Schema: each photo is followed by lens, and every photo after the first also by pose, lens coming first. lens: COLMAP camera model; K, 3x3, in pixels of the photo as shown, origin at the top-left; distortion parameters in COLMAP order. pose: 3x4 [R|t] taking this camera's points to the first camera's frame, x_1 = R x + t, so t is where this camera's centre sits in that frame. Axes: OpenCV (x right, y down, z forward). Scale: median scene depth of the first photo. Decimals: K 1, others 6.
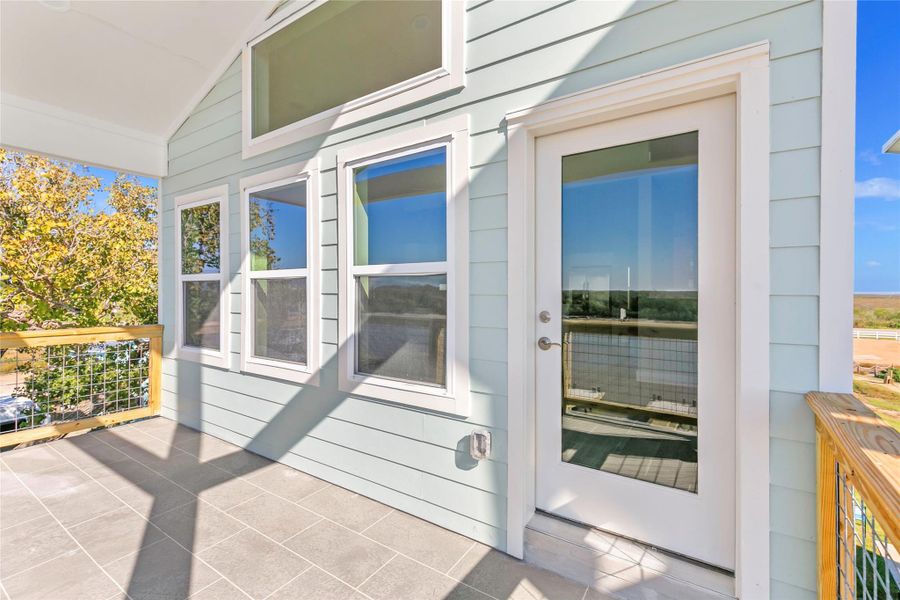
lens RADIAL K [[415.5, 0, 451.0], [0, 415.5, 306.1], [0, 0, 1]] dist [0.013900, 0.000051]
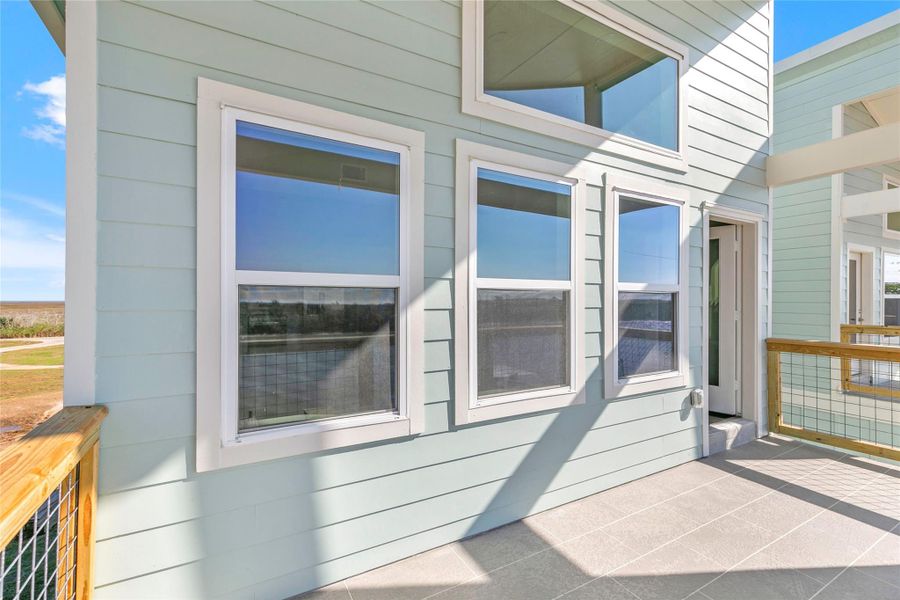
lens RADIAL K [[404.4, 0, 447.0], [0, 404.4, 319.0], [0, 0, 1]] dist [0.003334, 0.000263]
pose [[0.432523, -0.035262, 0.900933, -1.301685], [0.037613, 0.999071, 0.021045, -0.035696], [-0.900838, 0.024785, 0.433447, 0.873317]]
